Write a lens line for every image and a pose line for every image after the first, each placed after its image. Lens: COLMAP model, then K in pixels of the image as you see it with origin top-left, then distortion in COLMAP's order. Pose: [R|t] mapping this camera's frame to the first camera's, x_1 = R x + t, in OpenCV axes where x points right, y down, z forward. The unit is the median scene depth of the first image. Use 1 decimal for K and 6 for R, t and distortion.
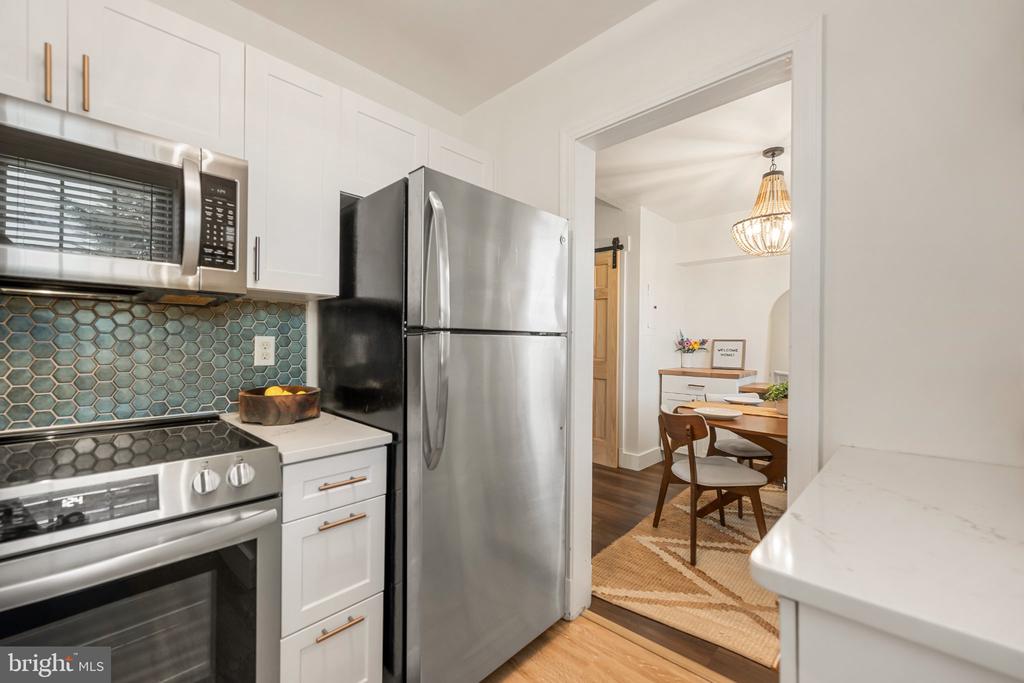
lens RADIAL K [[415.5, 0, 514.7], [0, 415.5, 343.8], [0, 0, 1]] dist [-0.008636, -0.000185]
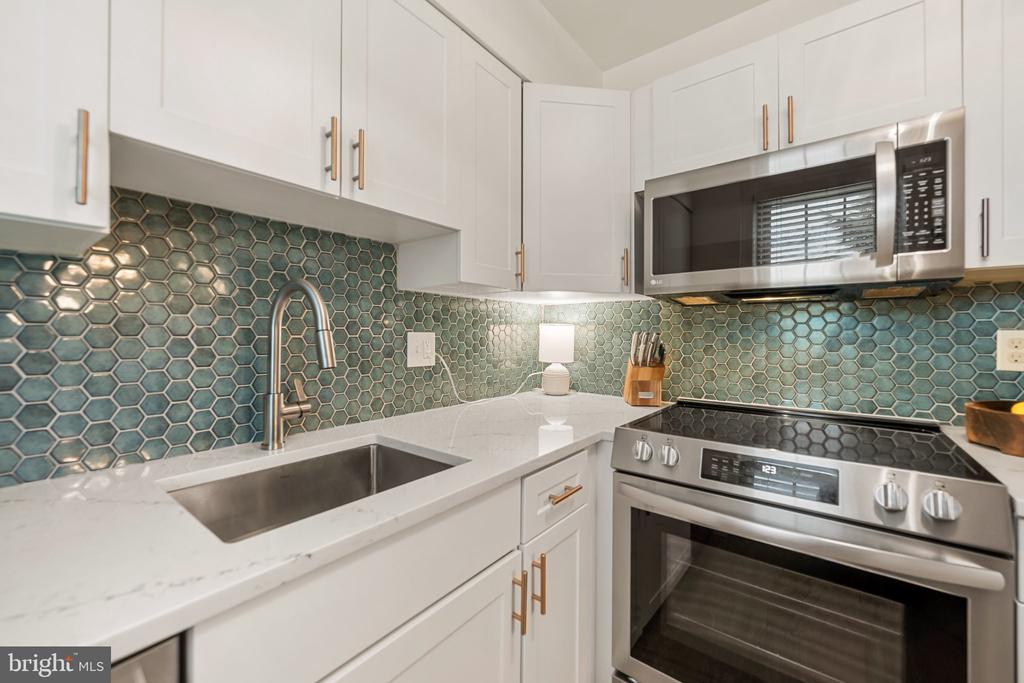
lens RADIAL K [[411.6, 0, 514.2], [0, 411.6, 332.5], [0, 0, 1]] dist [0.000567, 0.000365]
pose [[0.083039, -0.013023, -0.996461, 0.054153], [-0.005618, 0.999893, -0.013536, -0.000414], [0.996530, 0.006722, 0.082957, 0.094538]]
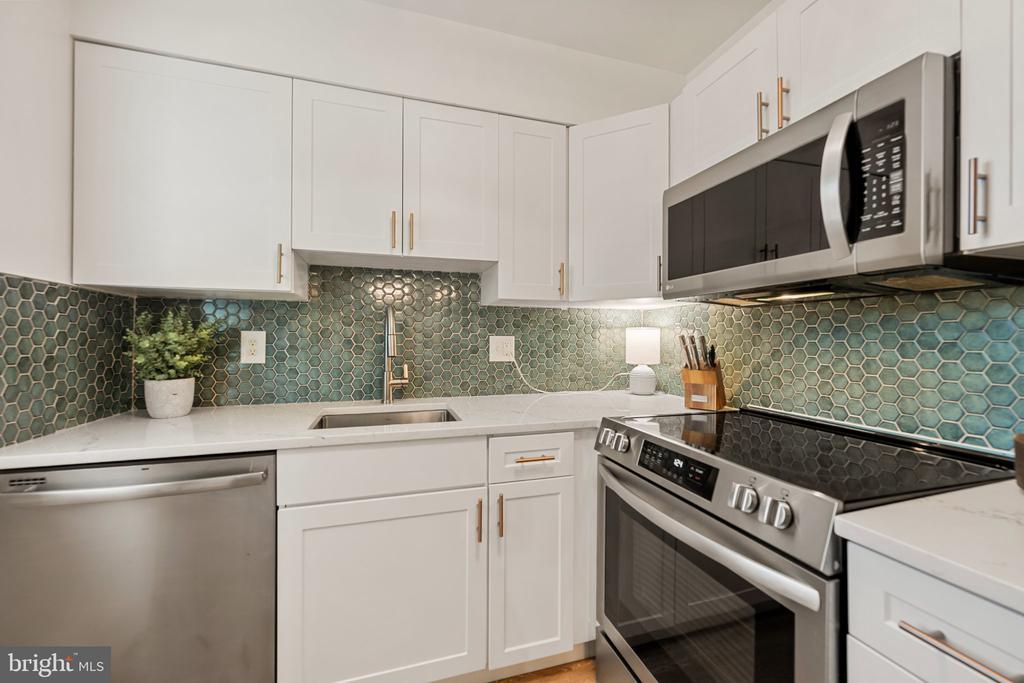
lens RADIAL K [[406.8, 0, 510.8], [0, 406.8, 338.4], [0, 0, 1]] dist [-0.001209, -0.000044]
pose [[-0.500191, -0.008952, -0.865869, 0.201749], [-0.009940, 0.999940, -0.004596, 0.000869], [0.865858, 0.006307, -0.500250, 0.782832]]
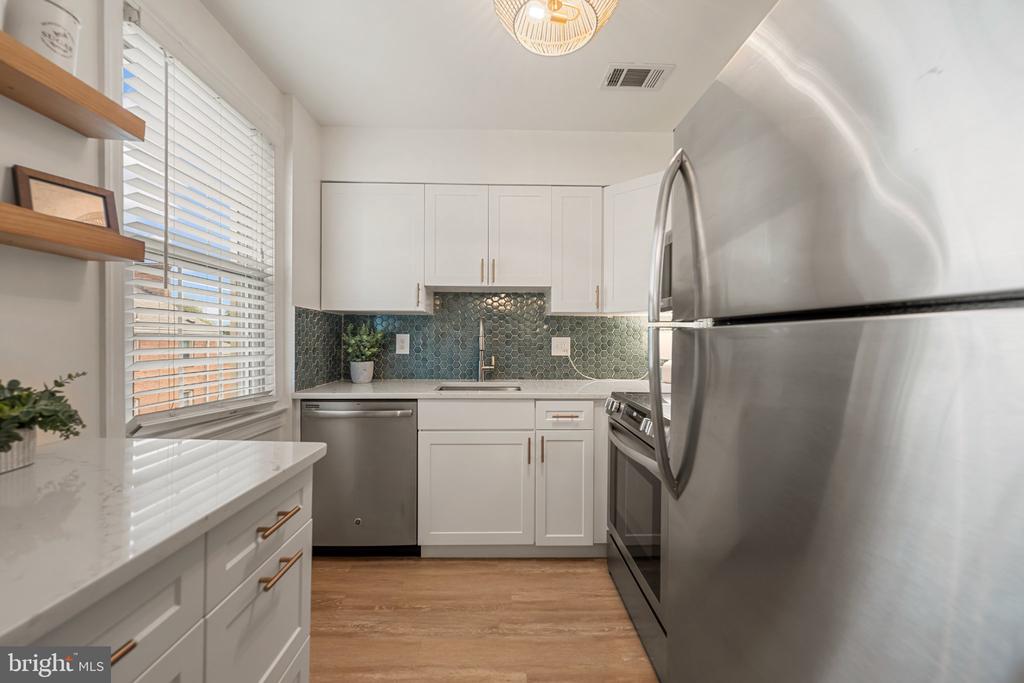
lens RADIAL K [[406.8, 0, 510.8], [0, 406.8, 338.4], [0, 0, 1]] dist [-0.001209, -0.000044]
pose [[-0.716027, -0.010652, -0.697991, 0.592480], [-0.012904, 0.999915, -0.002021, -0.001376], [0.697953, 0.007560, -0.716103, 1.373709]]
